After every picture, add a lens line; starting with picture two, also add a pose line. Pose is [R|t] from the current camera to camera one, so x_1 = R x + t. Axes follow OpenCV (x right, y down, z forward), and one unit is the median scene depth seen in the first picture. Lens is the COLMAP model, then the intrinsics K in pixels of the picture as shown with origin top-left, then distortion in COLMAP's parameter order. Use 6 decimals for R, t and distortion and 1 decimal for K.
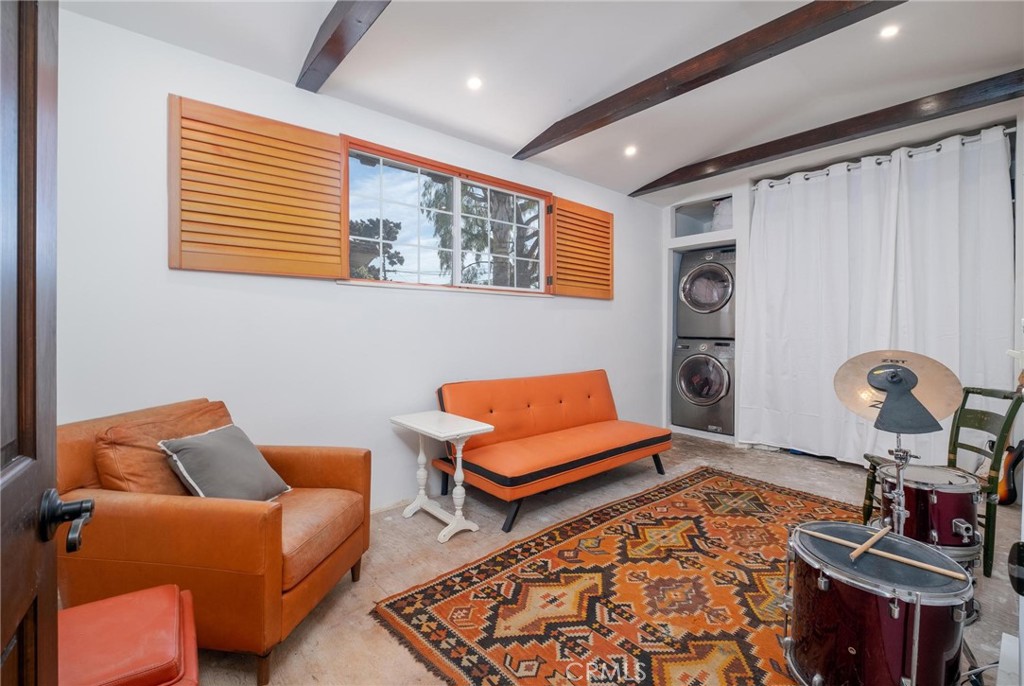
lens RADIAL K [[444.0, 0, 510.9], [0, 444.0, 336.6], [0, 0, 1]] dist [0.001647, 0.000037]
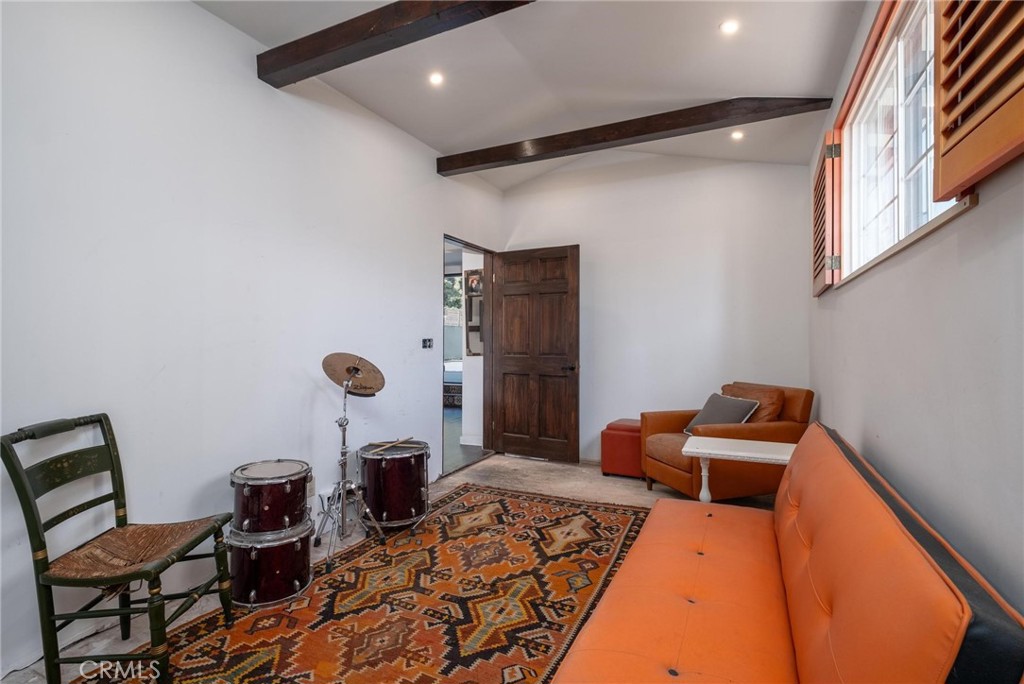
lens RADIAL K [[474.1, 0, 510.6], [0, 474.1, 340.0], [0, 0, 1]] dist [-0.001125, -0.000042]
pose [[-0.914449, -0.004627, -0.404676, 0.780690], [-0.012554, 0.999778, 0.016937, -0.028012], [0.404507, 0.020569, -0.914303, 2.055130]]
